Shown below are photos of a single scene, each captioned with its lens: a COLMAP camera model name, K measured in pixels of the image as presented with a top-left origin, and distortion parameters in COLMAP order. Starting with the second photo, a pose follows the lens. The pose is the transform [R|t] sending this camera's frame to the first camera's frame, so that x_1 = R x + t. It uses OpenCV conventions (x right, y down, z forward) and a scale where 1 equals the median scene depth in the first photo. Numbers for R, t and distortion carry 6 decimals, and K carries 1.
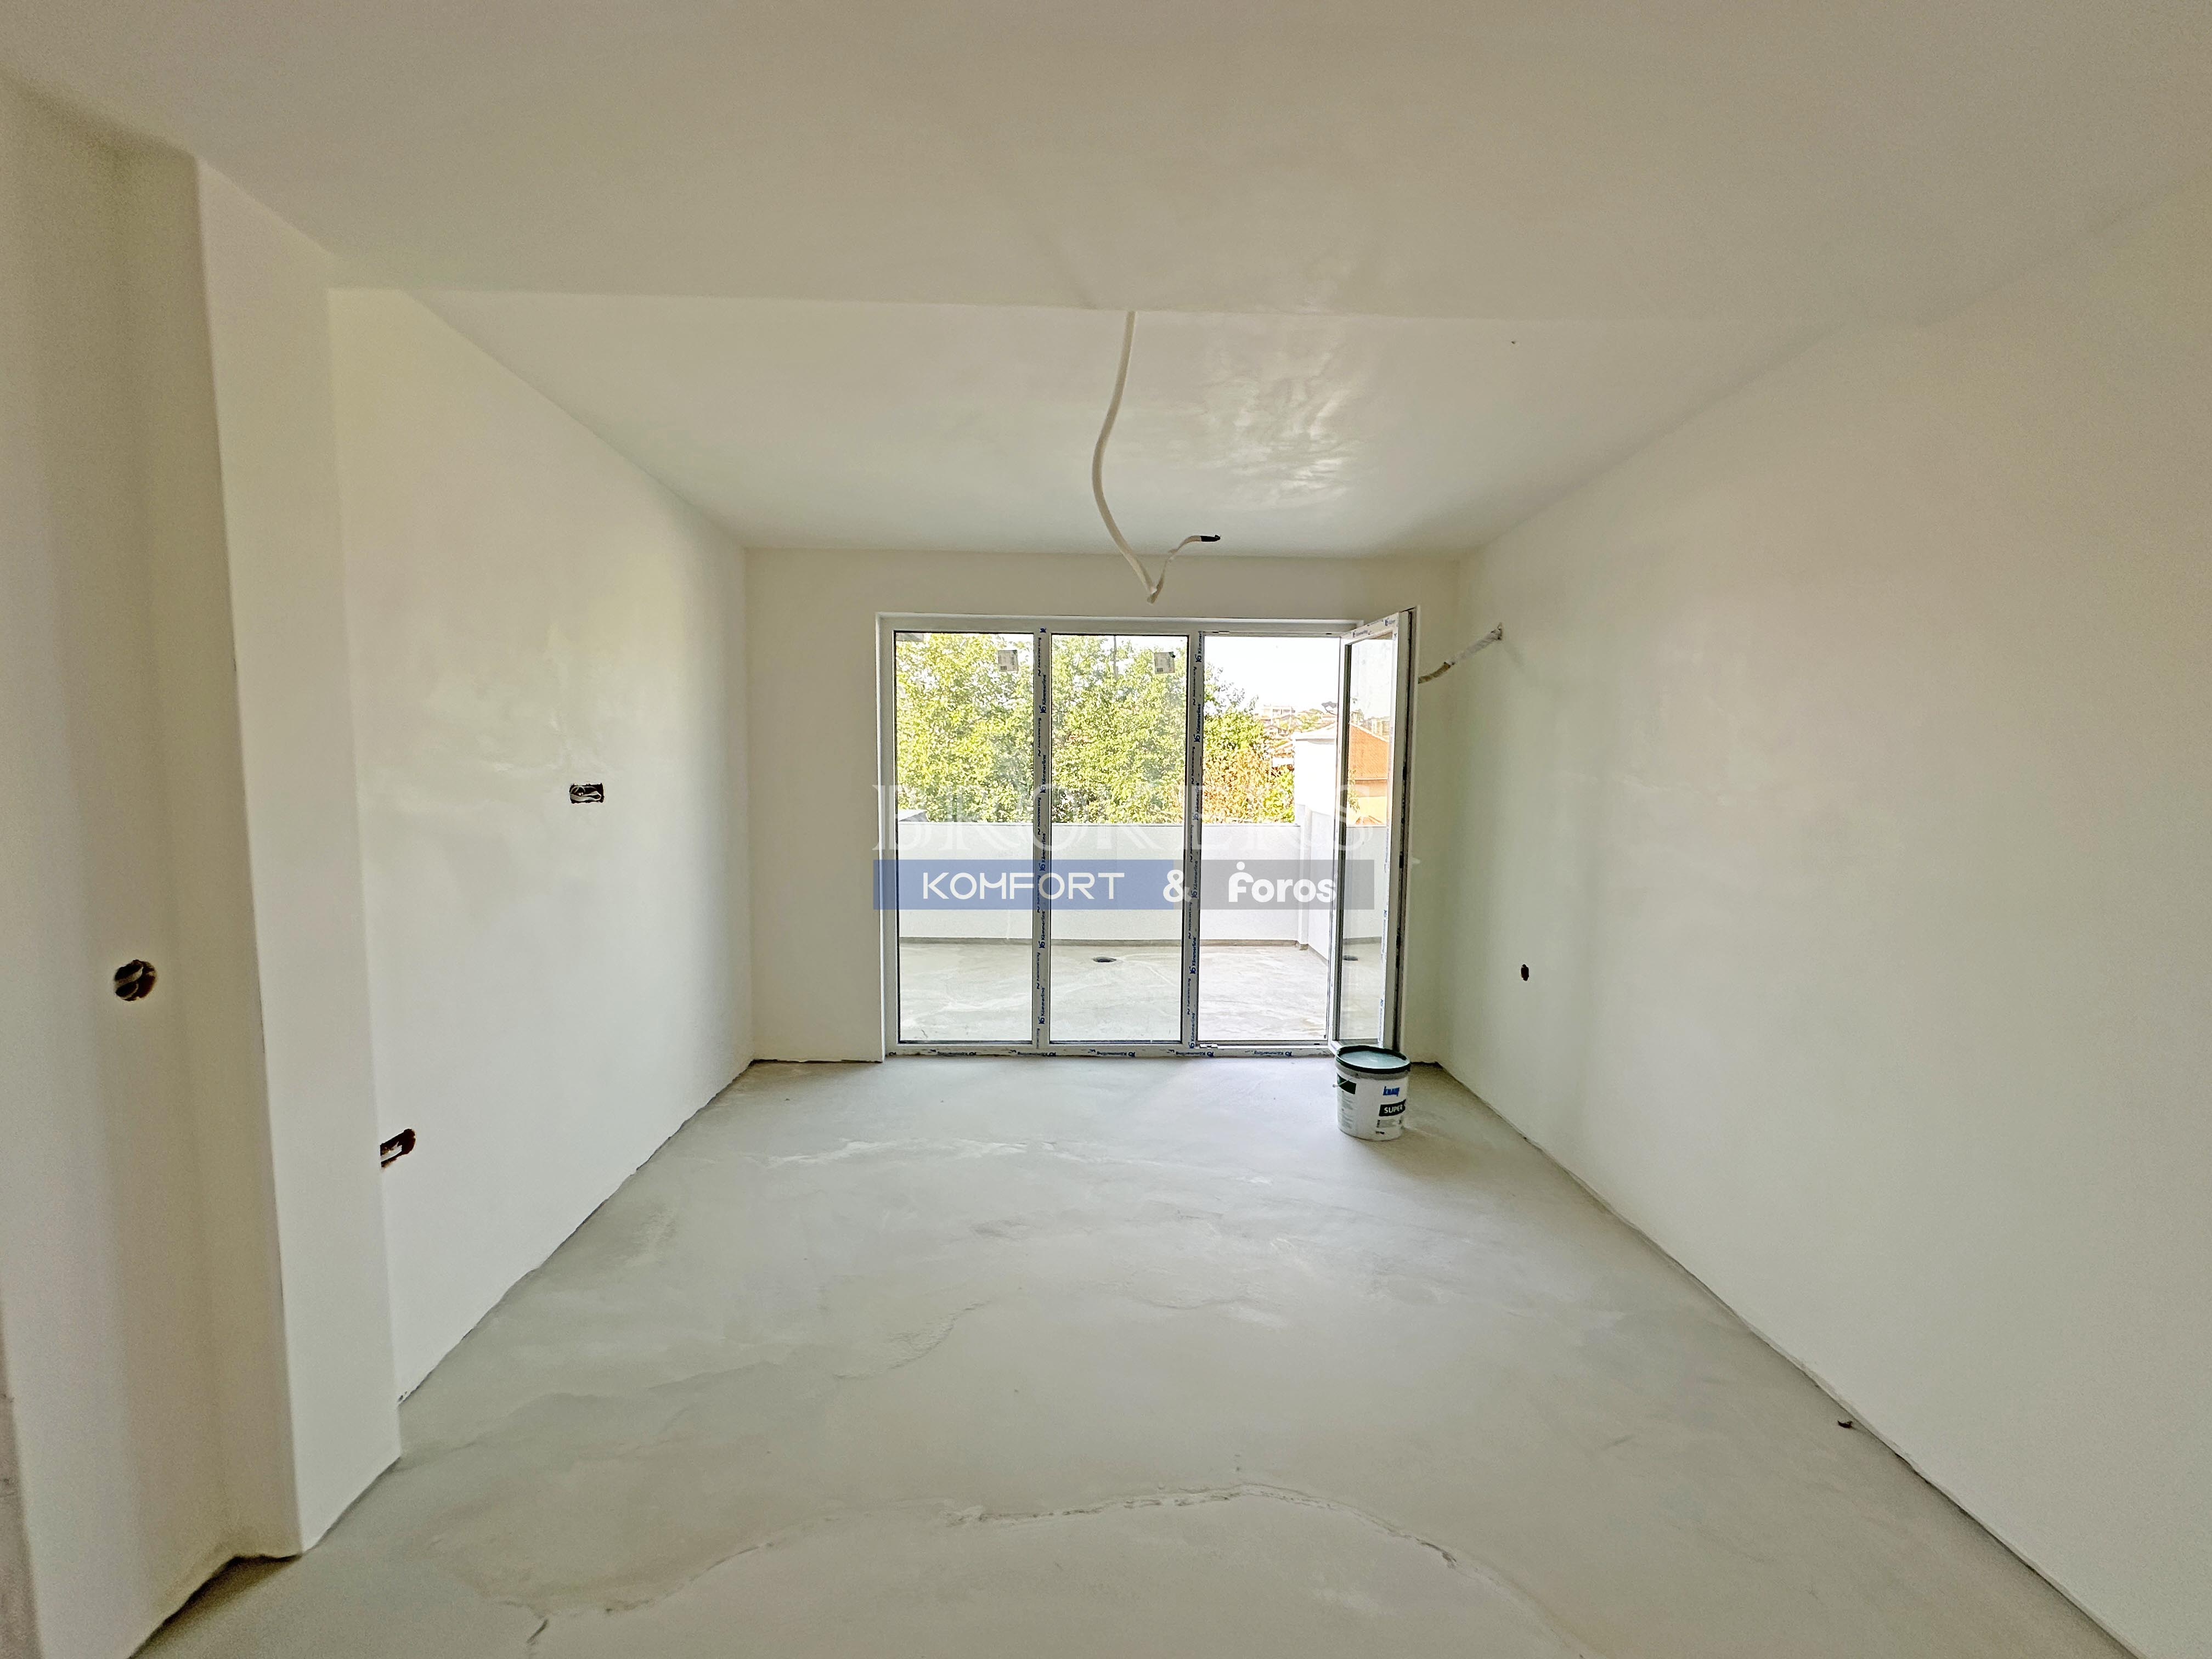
lens RADIAL K [[884.4, 0, 1100.4], [0, 884.4, 831.7], [0, 0, 1]] dist [-0.004420, 0.001668]
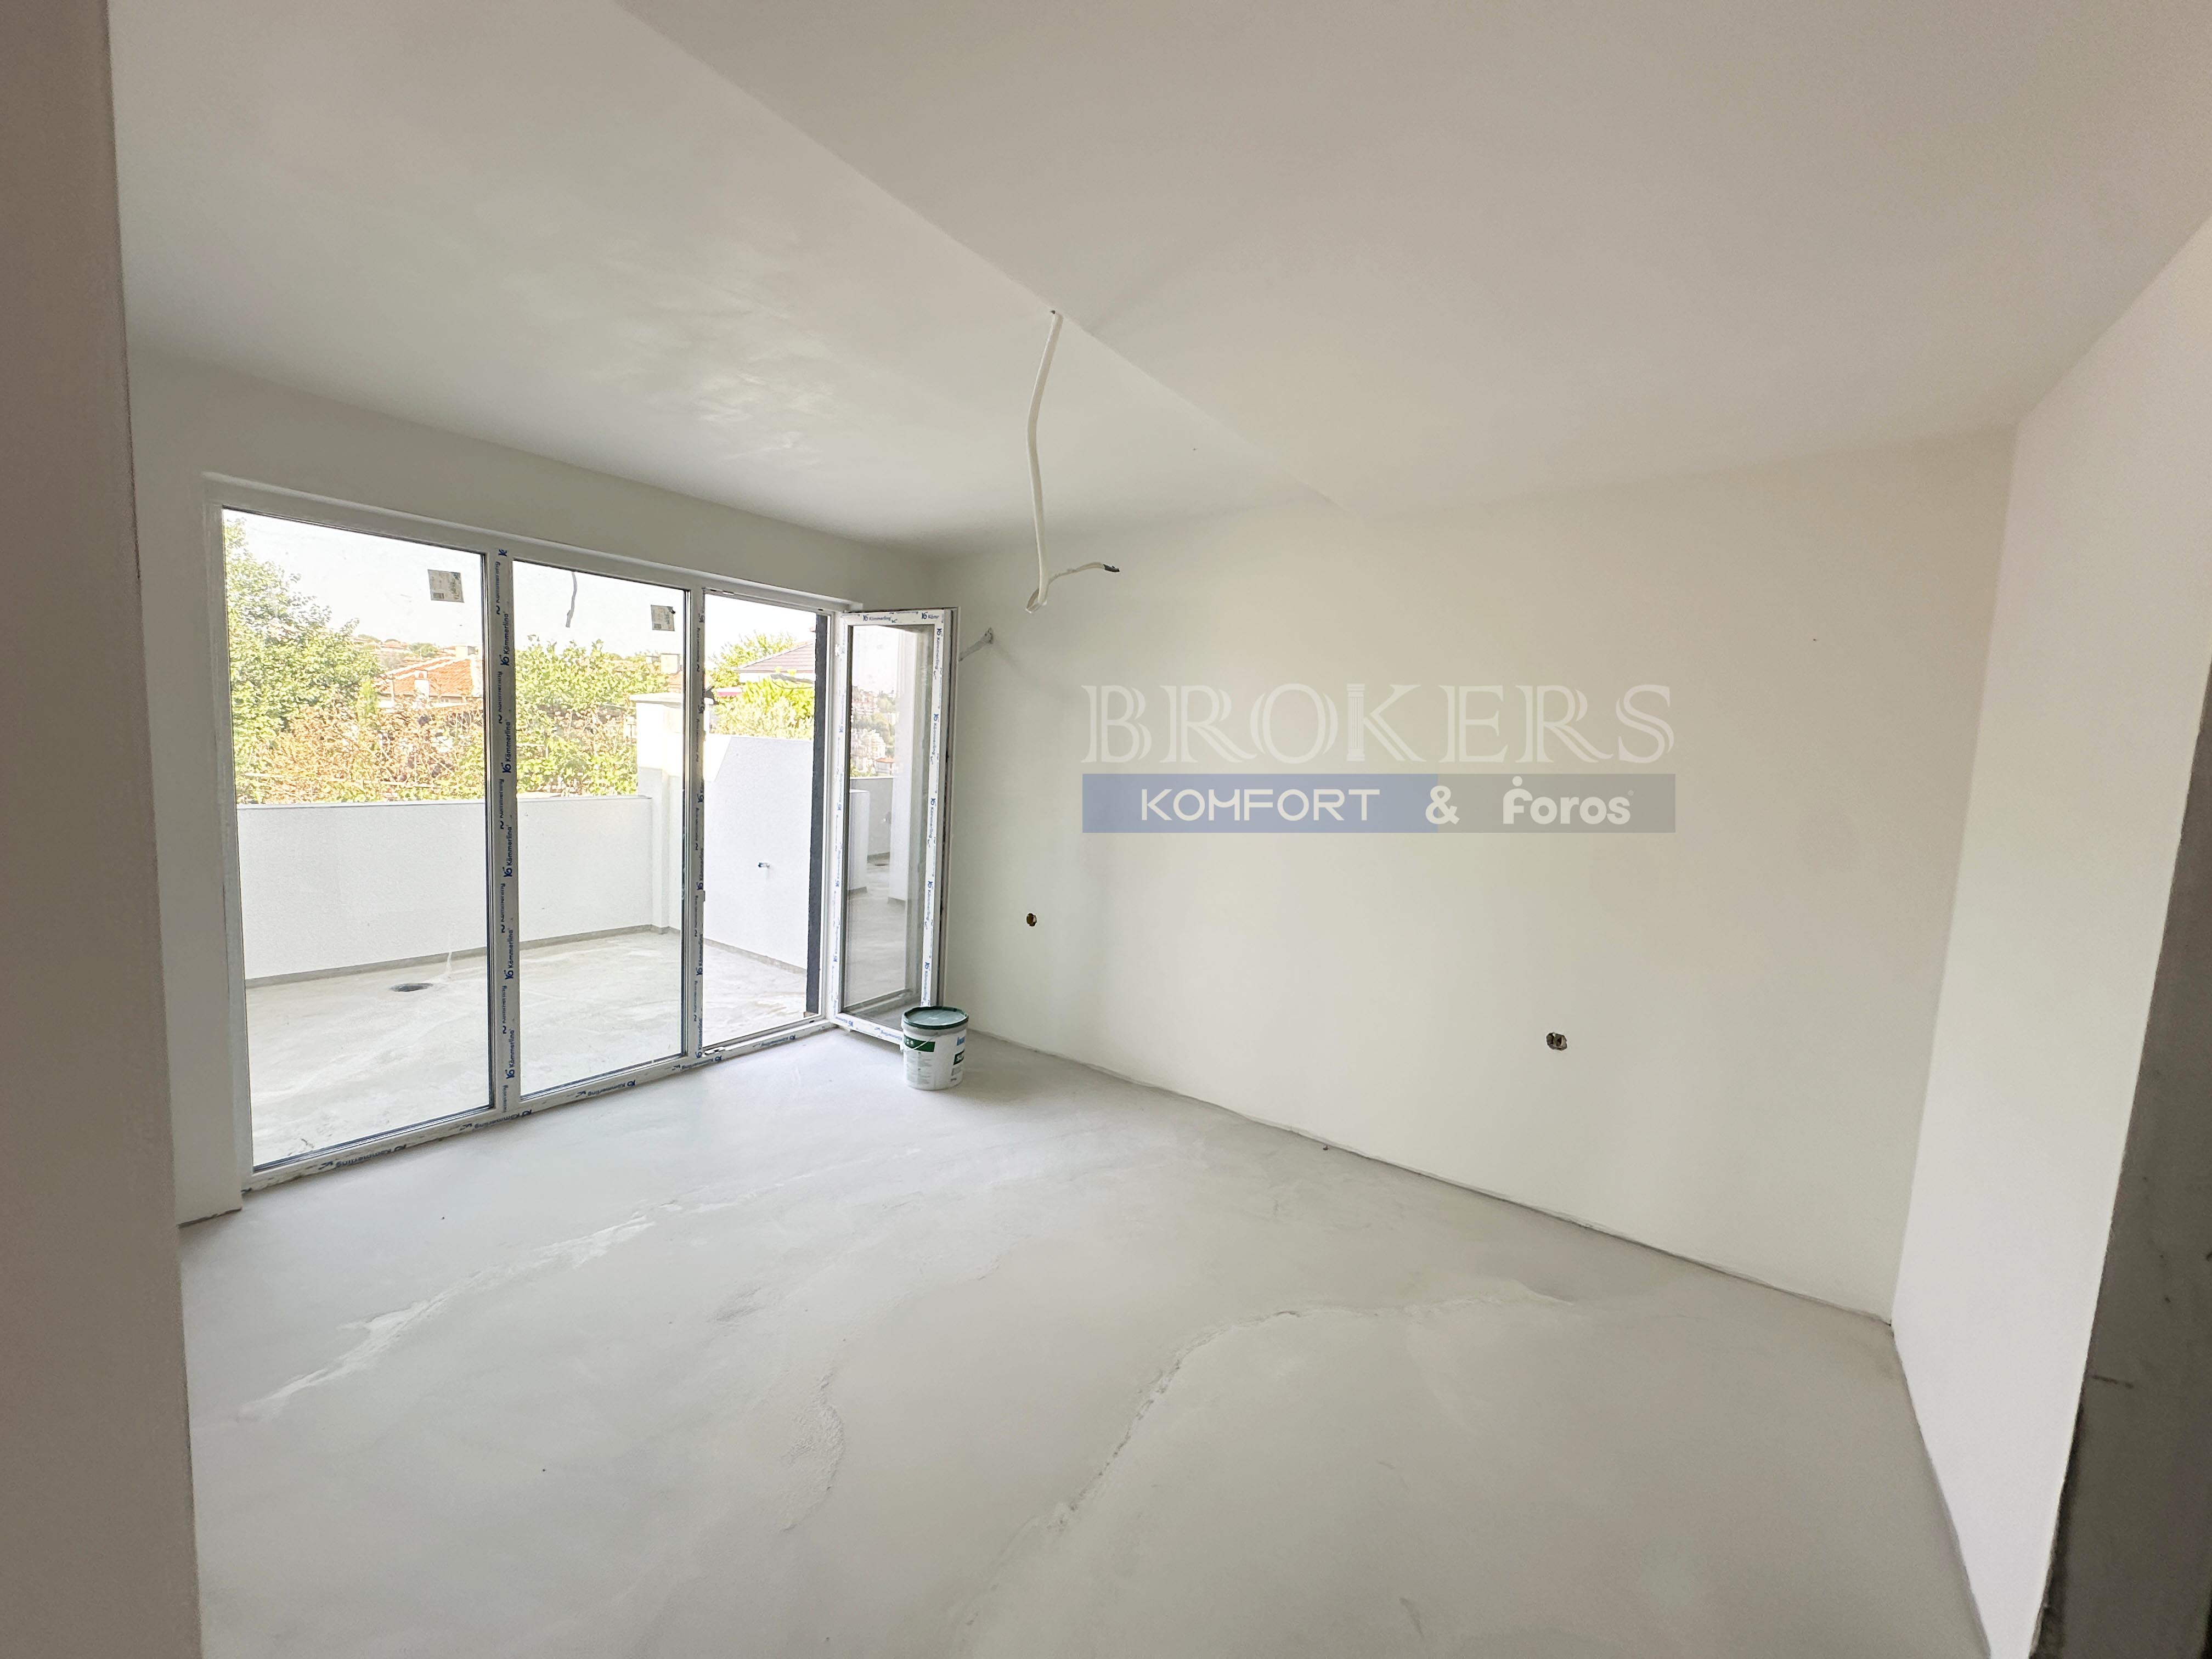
lens RADIAL K [[884.4, 0, 1101.7], [0, 884.4, 828.4], [0, 0, 1]] dist [-0.004420, 0.001668]
pose [[0.598166, -0.055969, 0.799415, -0.364588], [0.017898, 0.998242, 0.056497, -0.029997], [-0.801172, -0.019487, 0.598116, 0.150999]]
